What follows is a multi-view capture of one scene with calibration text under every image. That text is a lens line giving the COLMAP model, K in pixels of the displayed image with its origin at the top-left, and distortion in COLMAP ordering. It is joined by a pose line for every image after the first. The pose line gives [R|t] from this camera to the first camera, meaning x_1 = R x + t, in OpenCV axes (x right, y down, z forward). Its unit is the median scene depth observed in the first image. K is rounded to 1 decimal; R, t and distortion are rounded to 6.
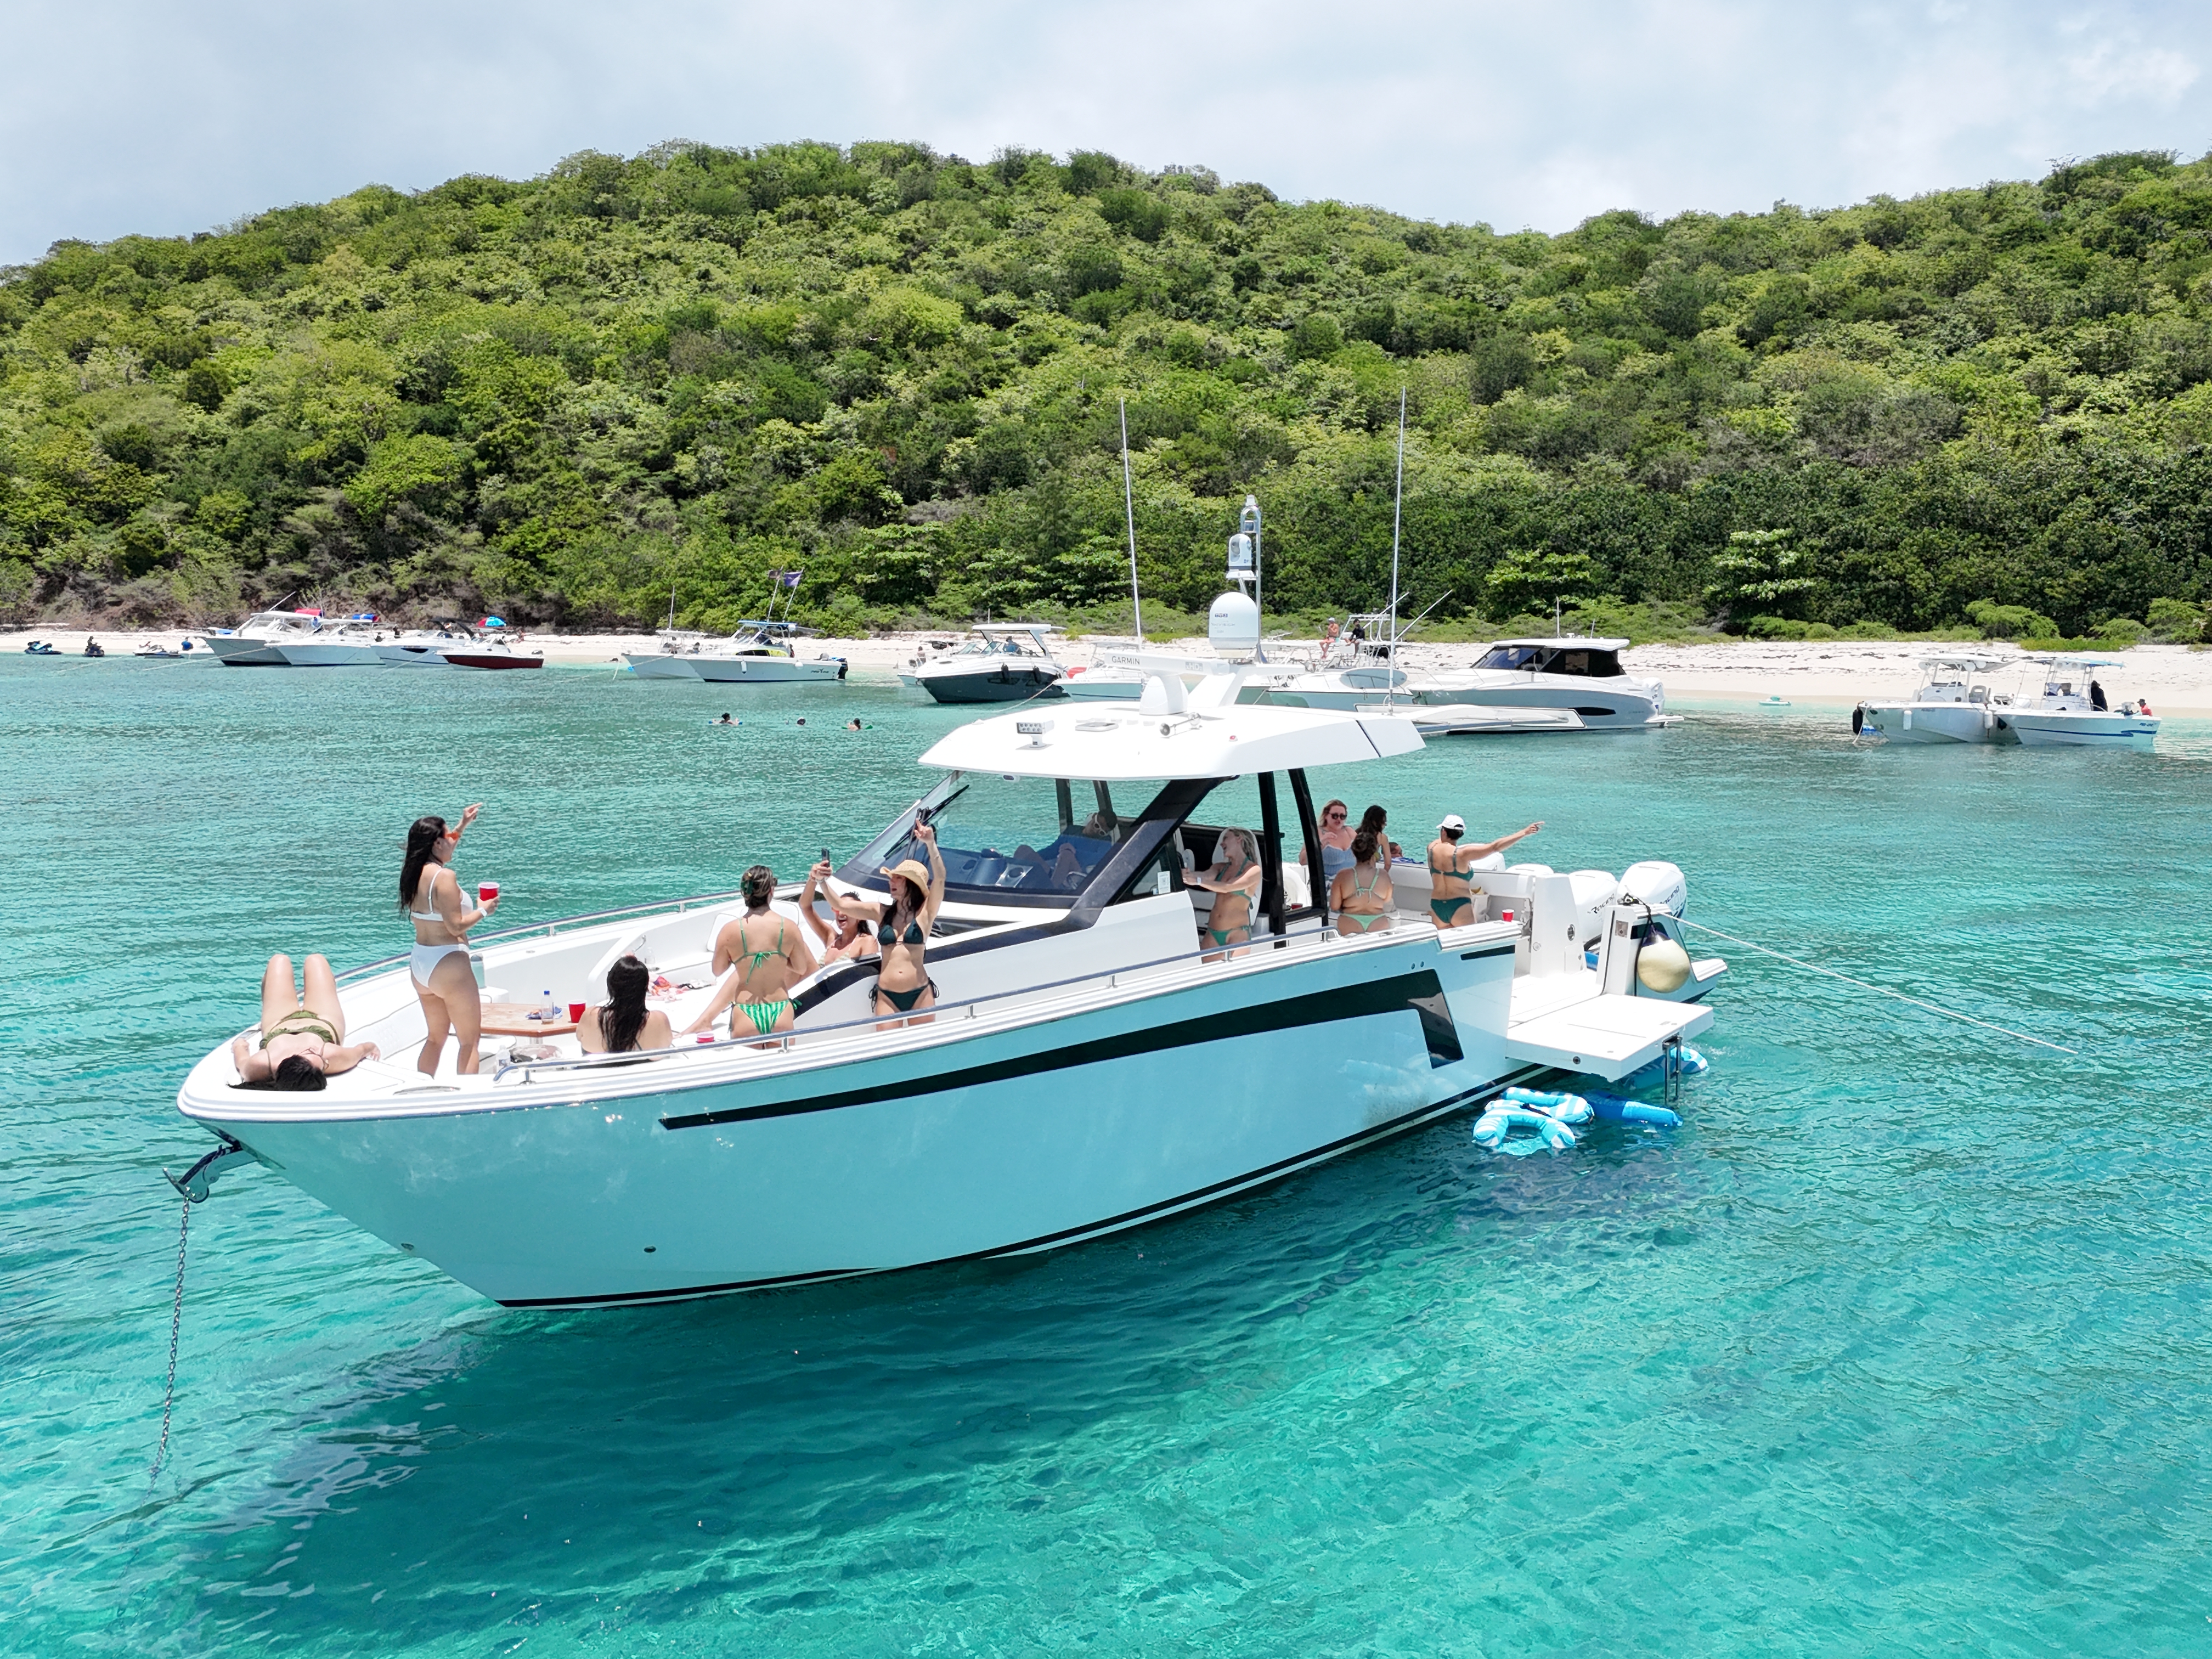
lens RADIAL K [[1784.8, 0, 1106.6], [0, 1784.8, 826.3], [0, 0, 1]] dist [-0.040753, -0.003754]
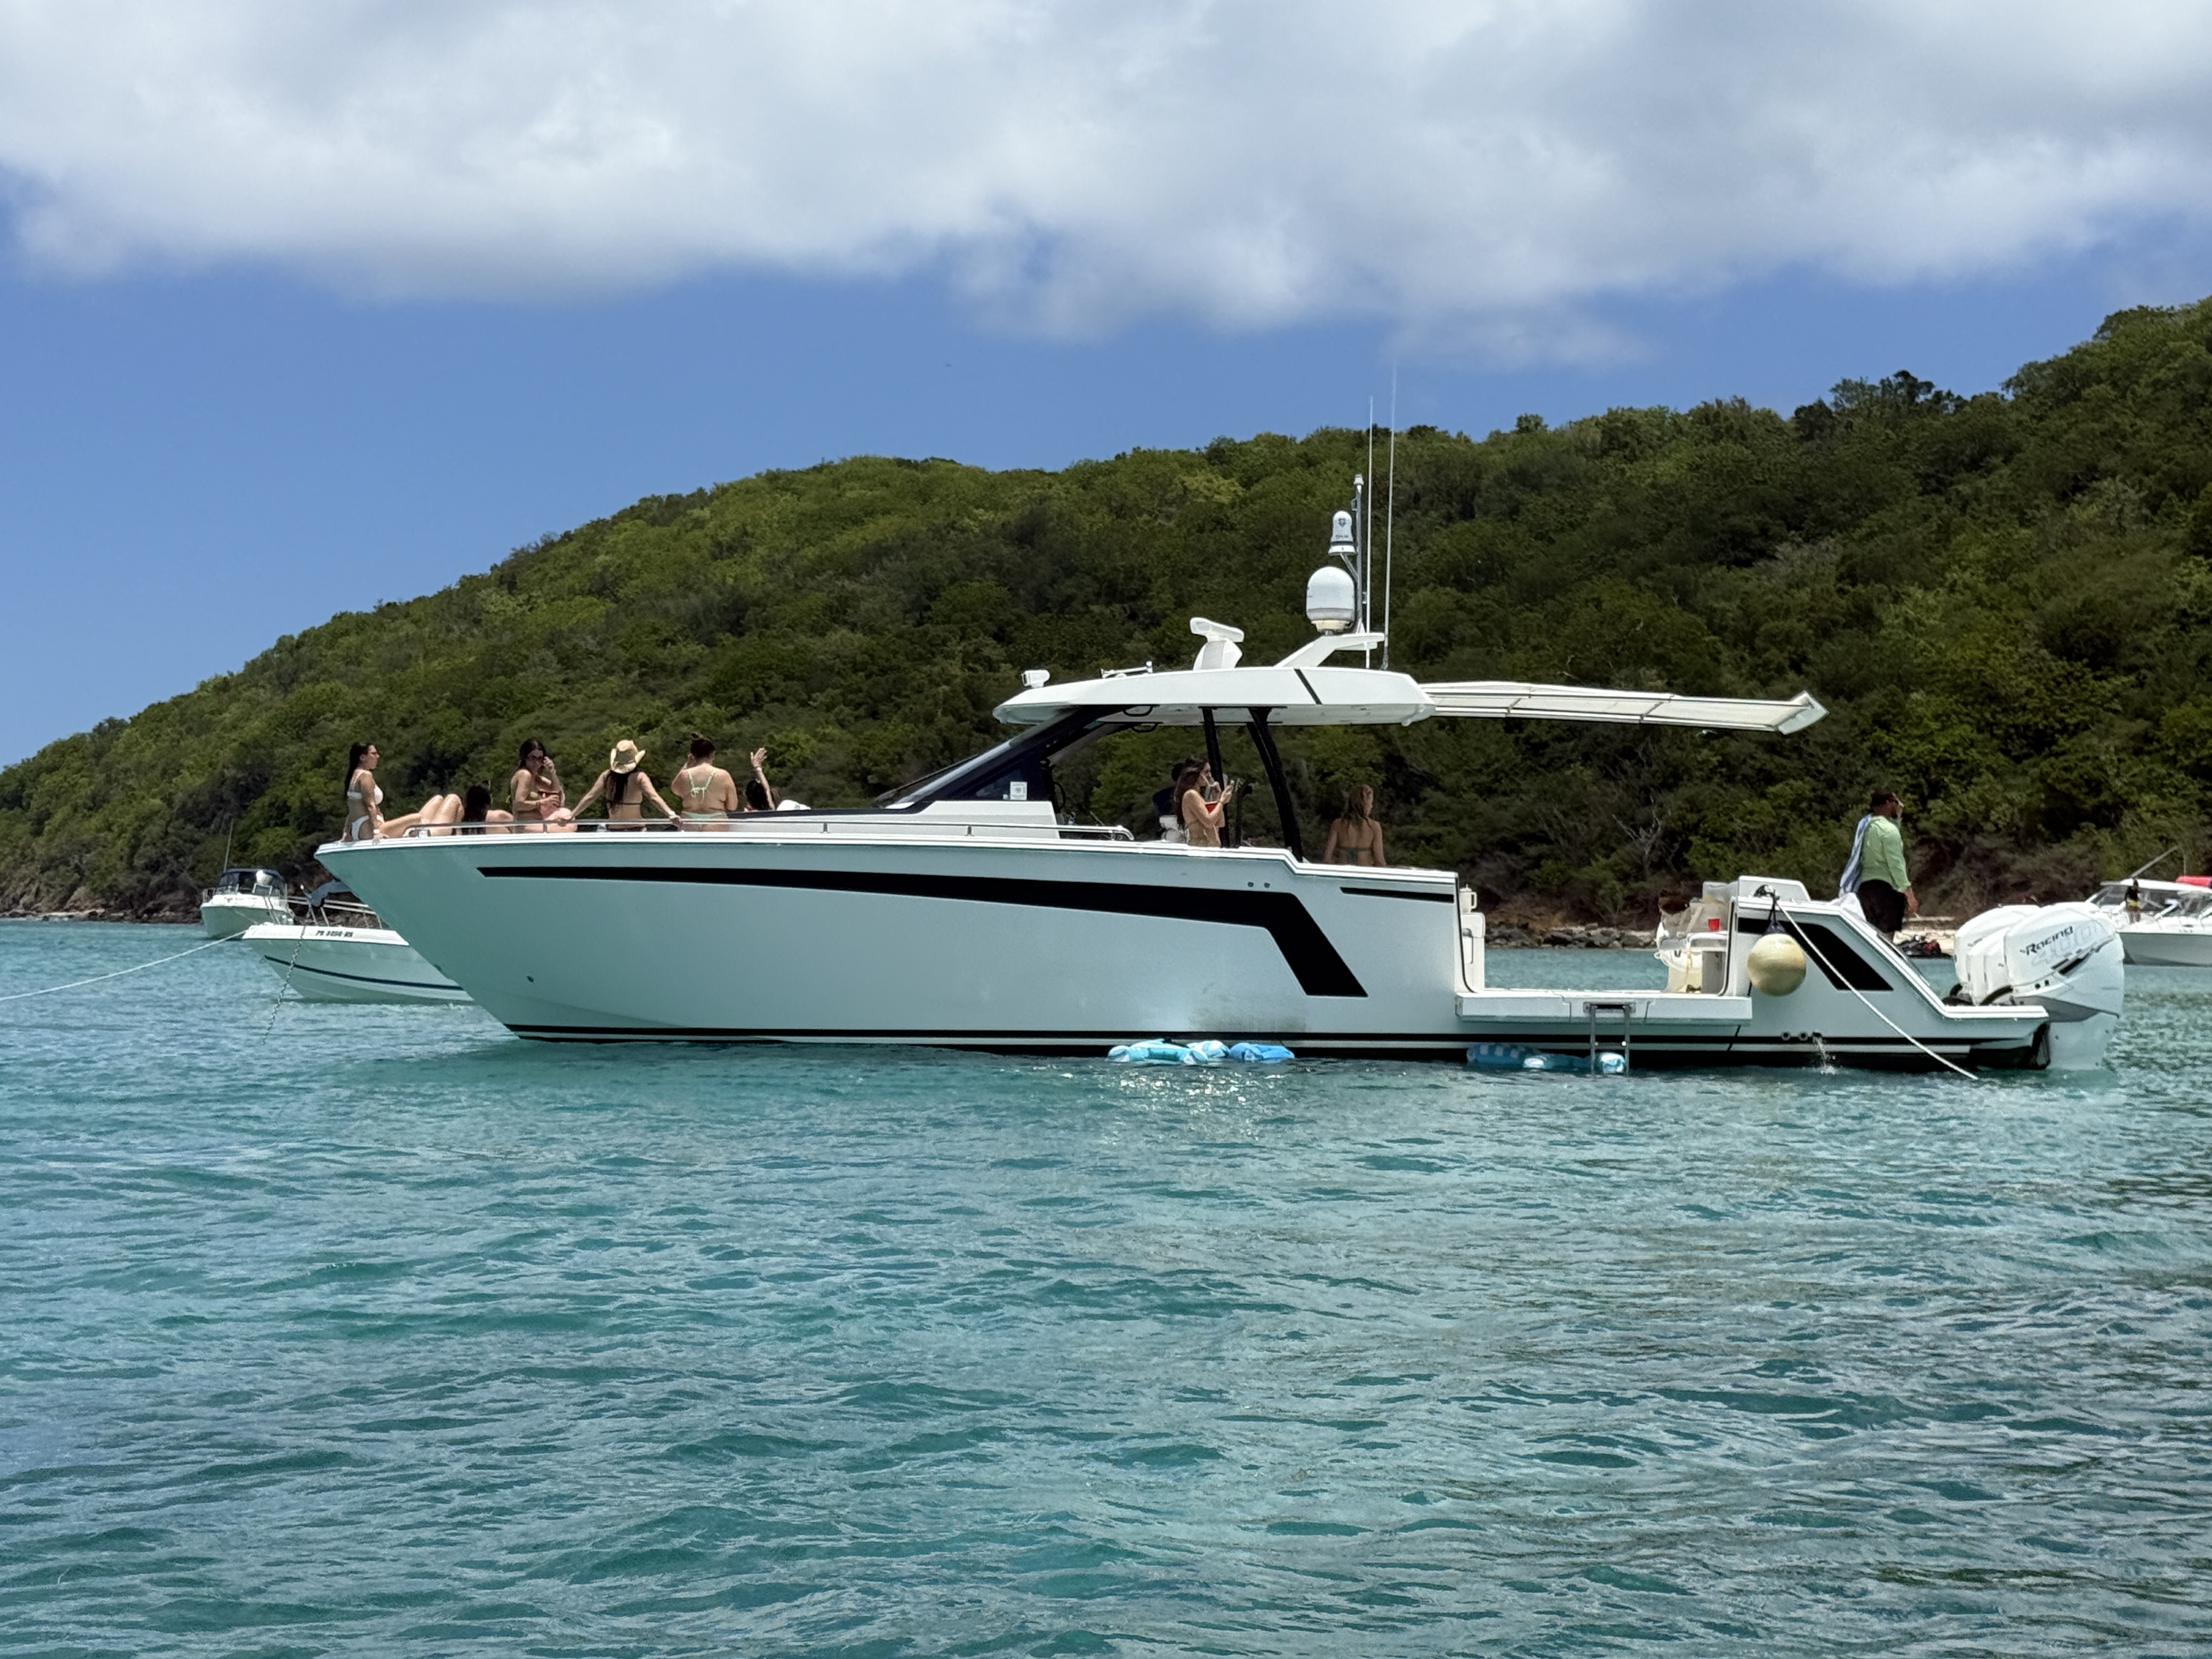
lens RADIAL K [[3790.1, 0, 1106.1], [0, 3790.1, 832.0], [0, 0, 1]] dist [0.029947, 0.000000]
pose [[0.629480, -0.030013, -0.776437, 0.260221], [-0.101208, 0.987574, -0.120227, 0.045706], [0.770397, 0.154262, 0.618621, -0.065689]]
